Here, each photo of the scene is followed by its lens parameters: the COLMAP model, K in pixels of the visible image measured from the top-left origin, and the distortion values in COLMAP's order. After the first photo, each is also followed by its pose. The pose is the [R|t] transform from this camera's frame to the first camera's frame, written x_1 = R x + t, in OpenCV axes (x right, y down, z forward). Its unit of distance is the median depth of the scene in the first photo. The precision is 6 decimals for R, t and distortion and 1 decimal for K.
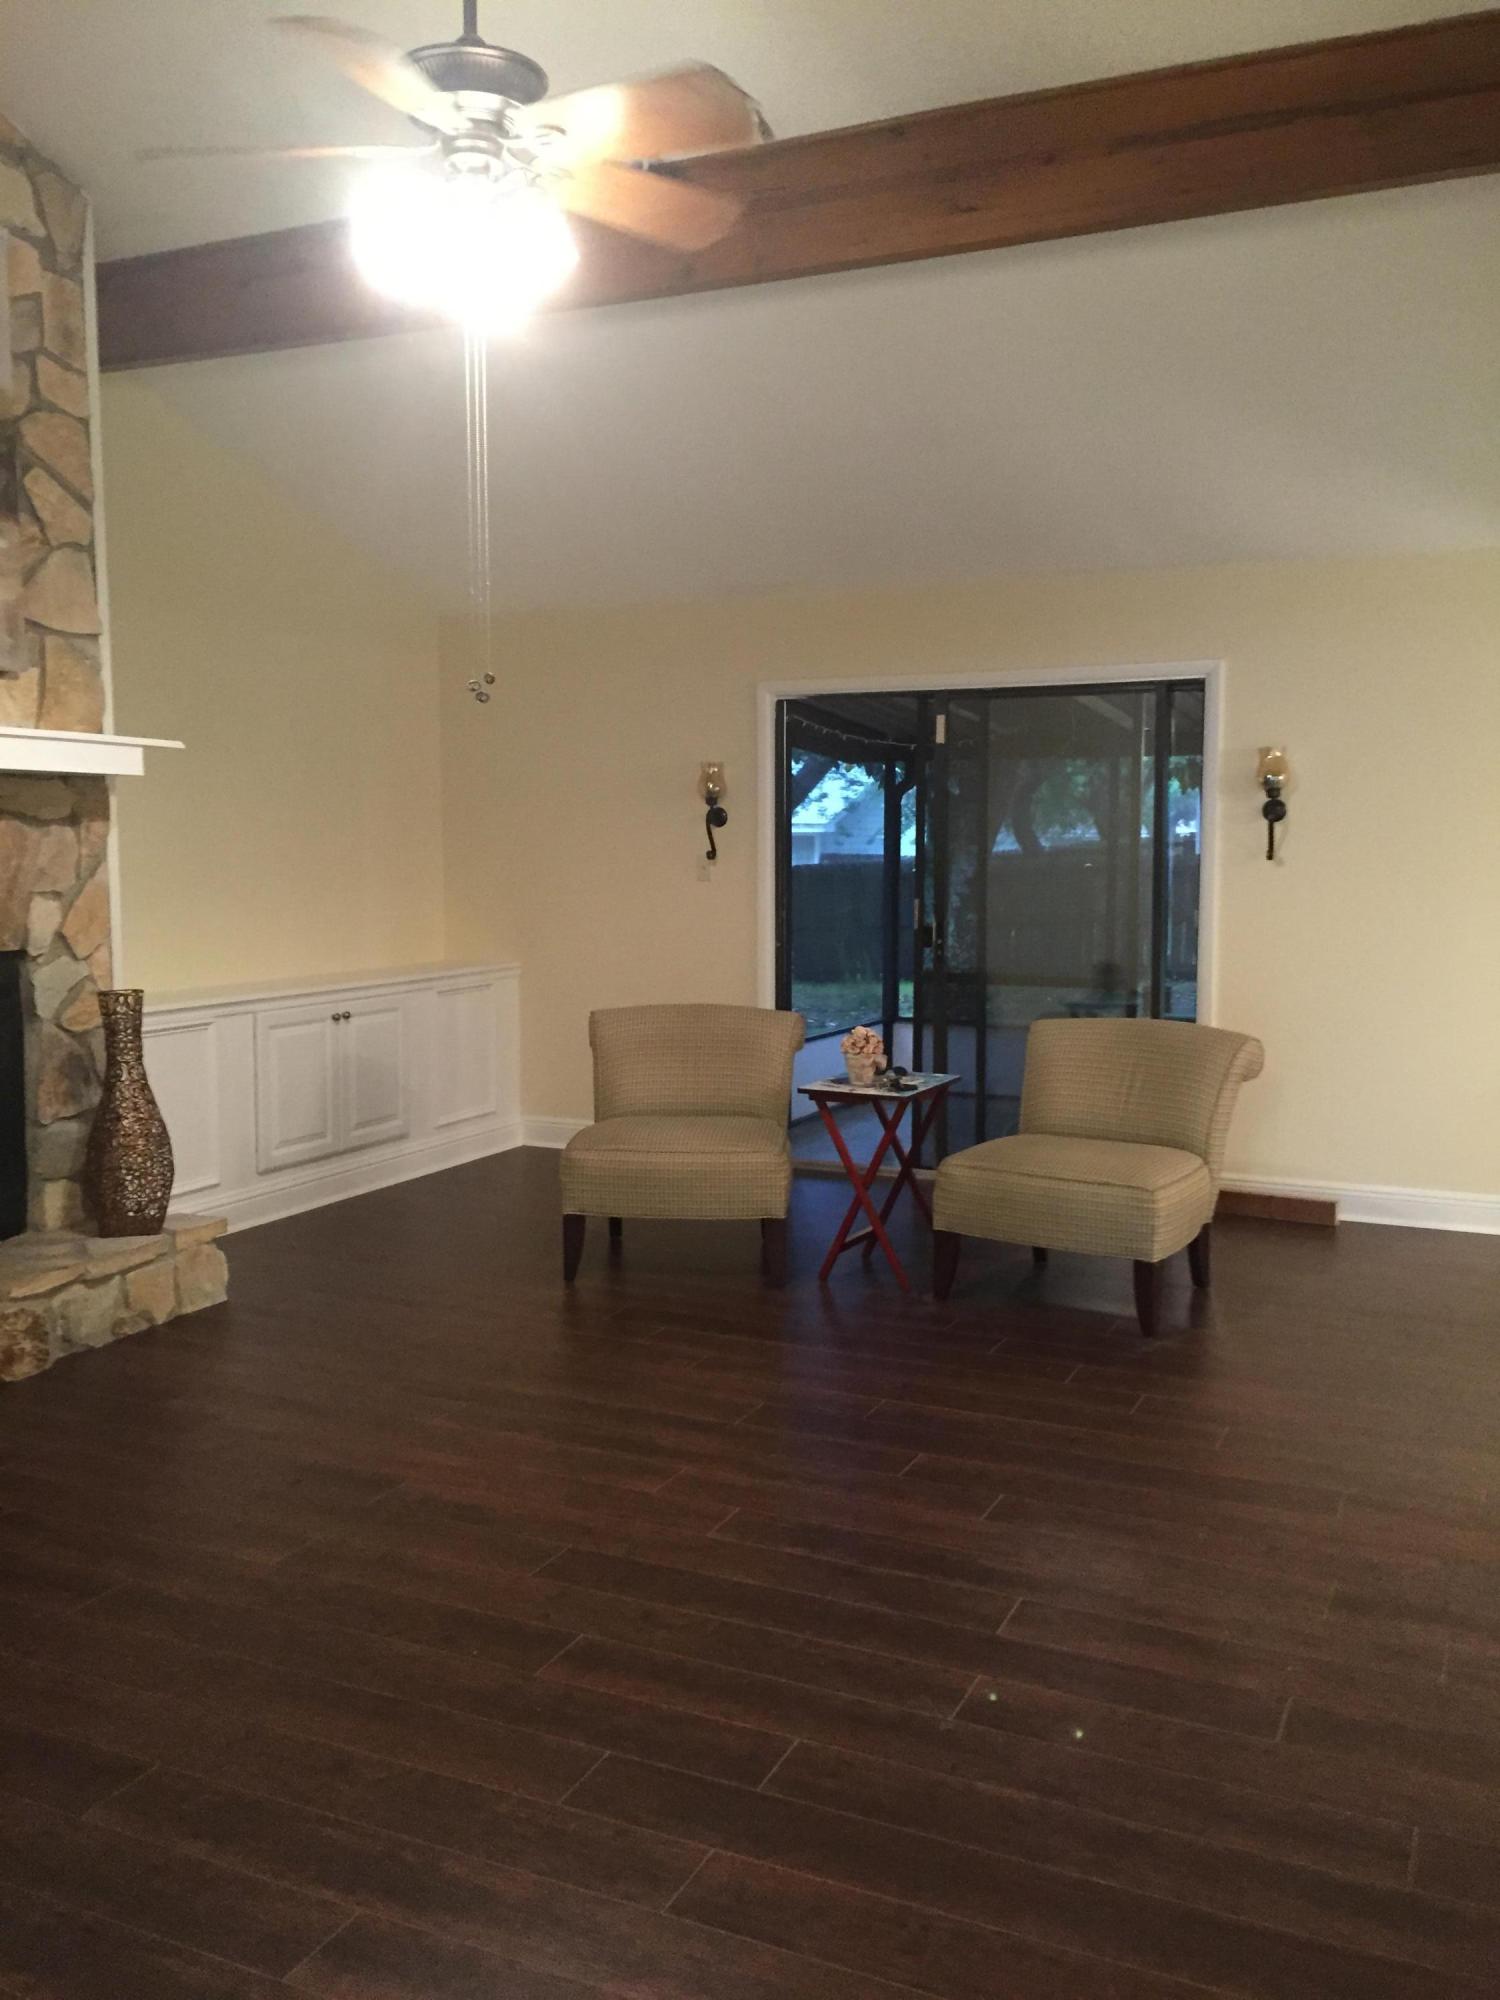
lens RADIAL K [[1700.3, 0, 752.1], [0, 1700.3, 999.4], [0, 0, 1]] dist [0.011461, 0.004818]
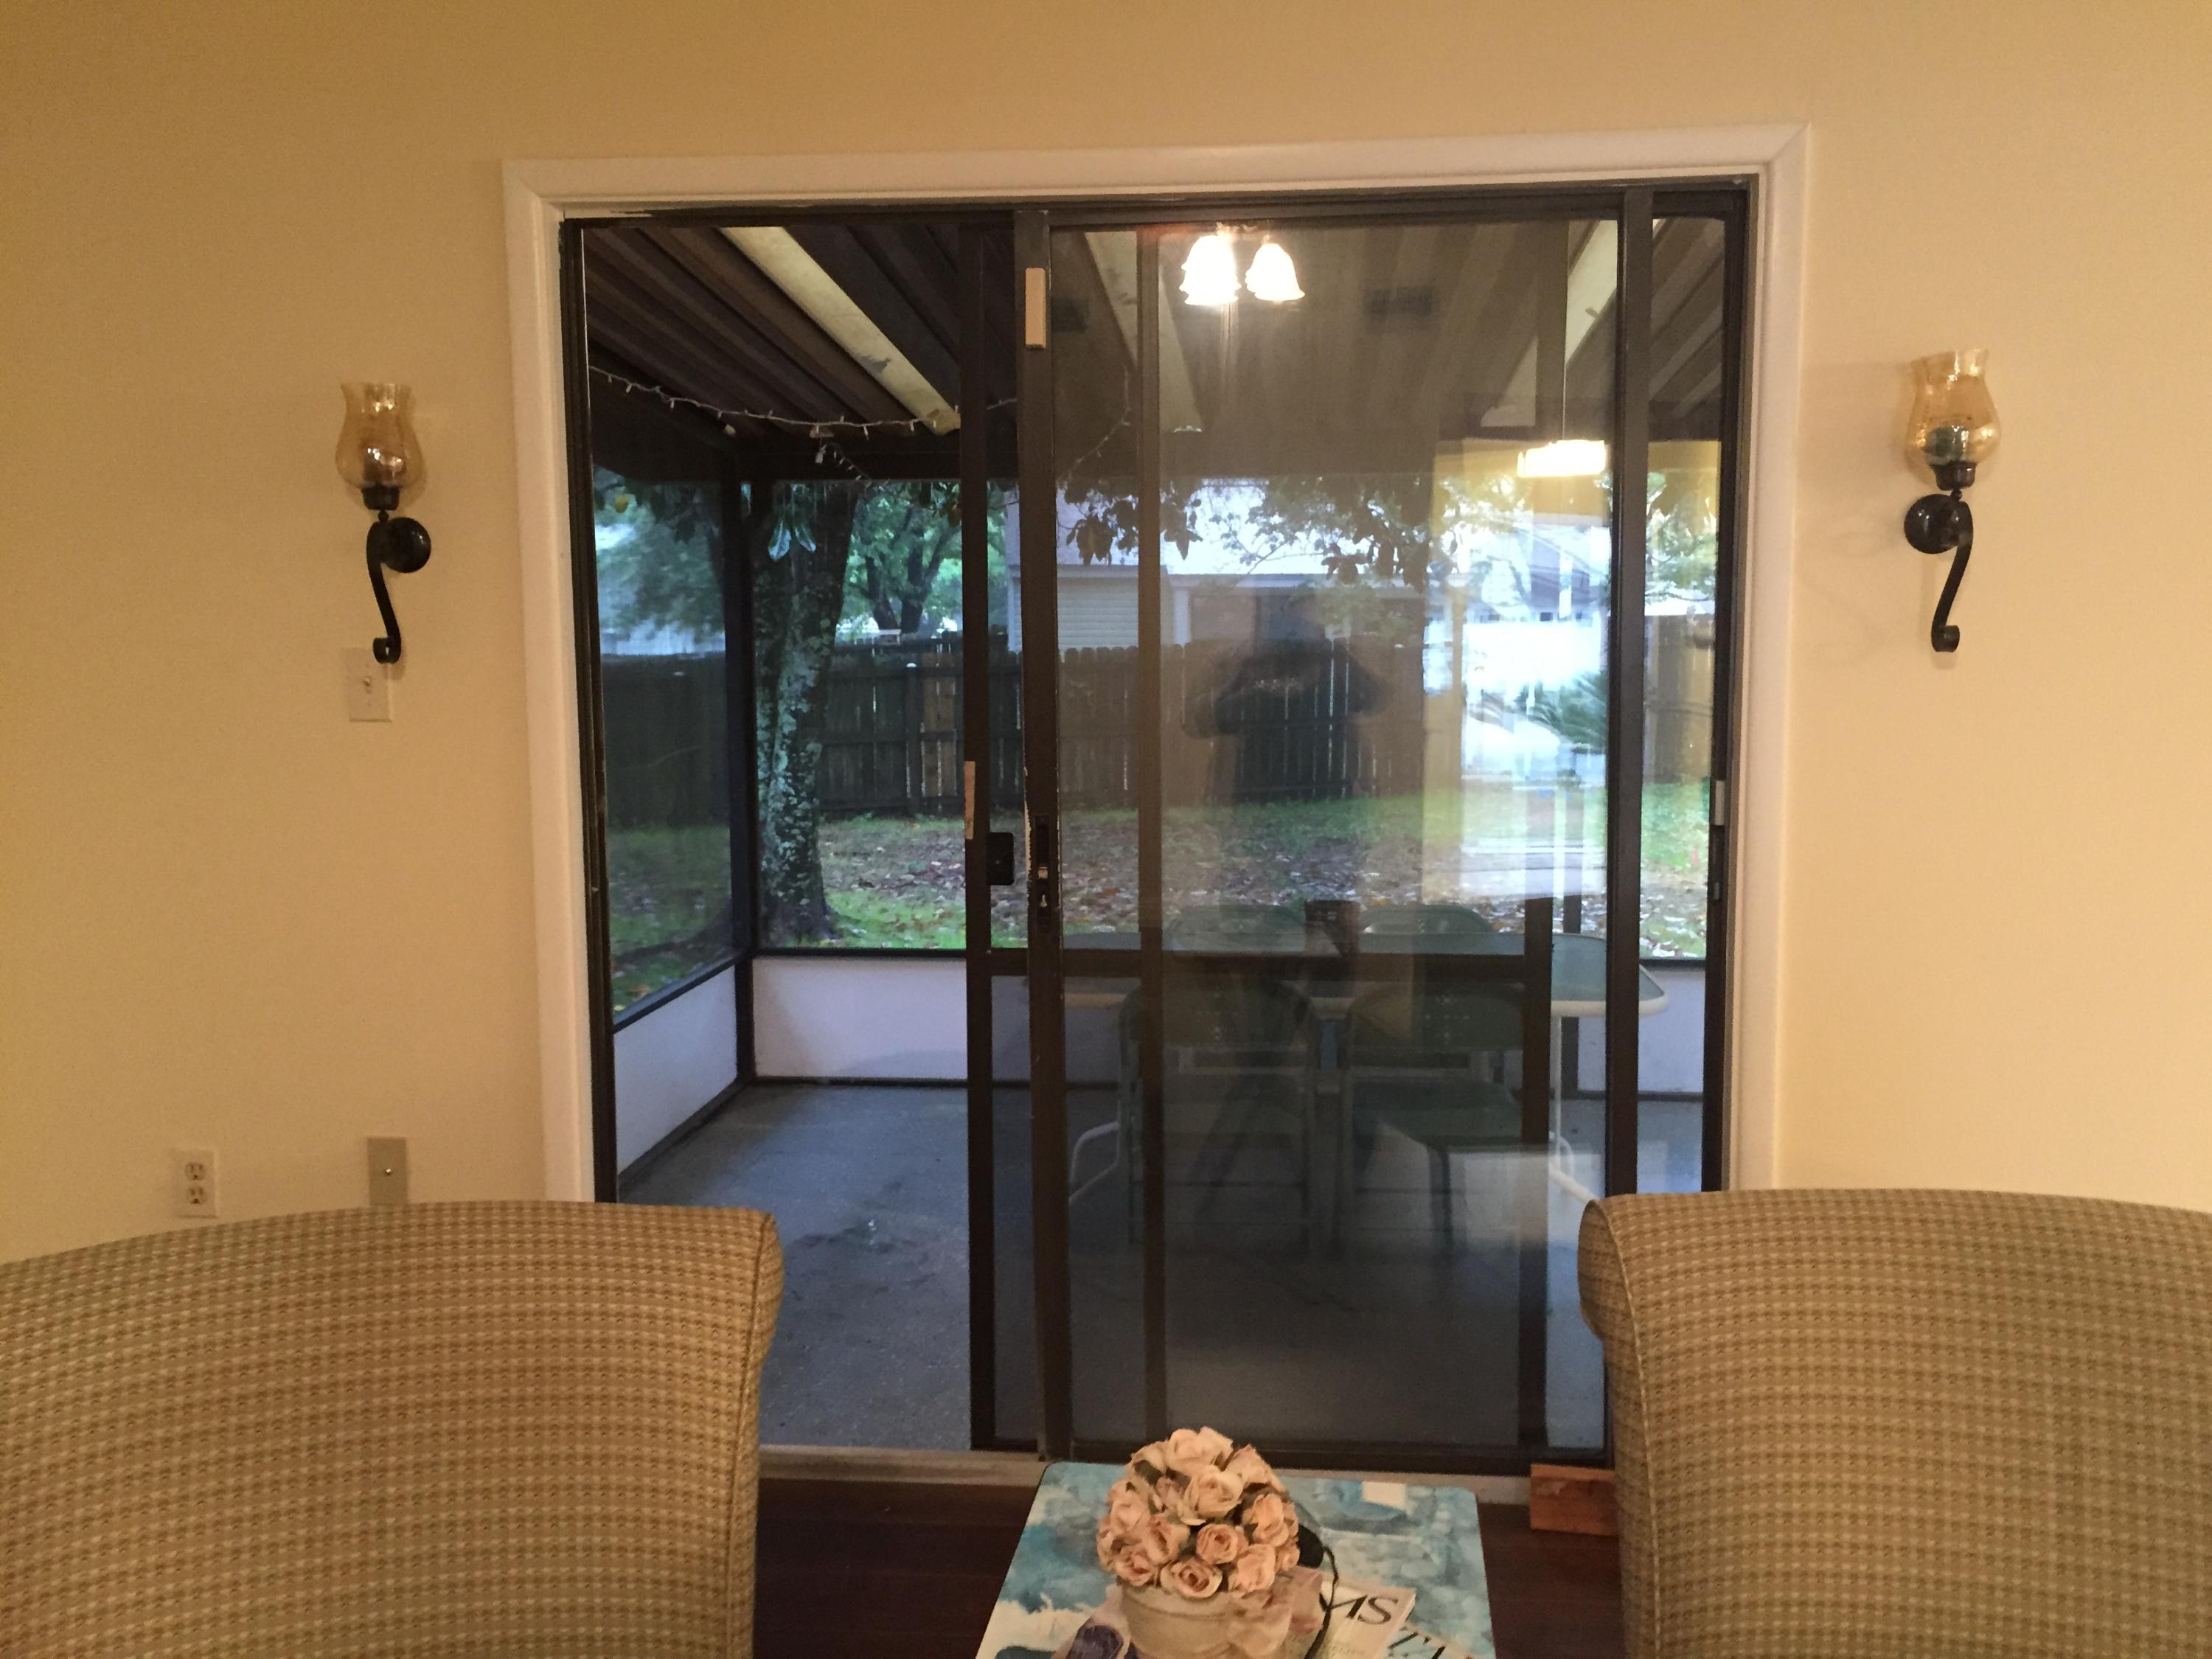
lens RADIAL K [[1880.5, 0, 1102.2], [0, 1880.5, 819.8], [0, 0, 1]] dist [0.011461, 0.004818]
pose [[0.942153, -0.038372, 0.332979, -0.015741], [0.037285, 0.999258, 0.009655, -0.048554], [-0.333103, 0.003318, 0.942885, 0.585758]]
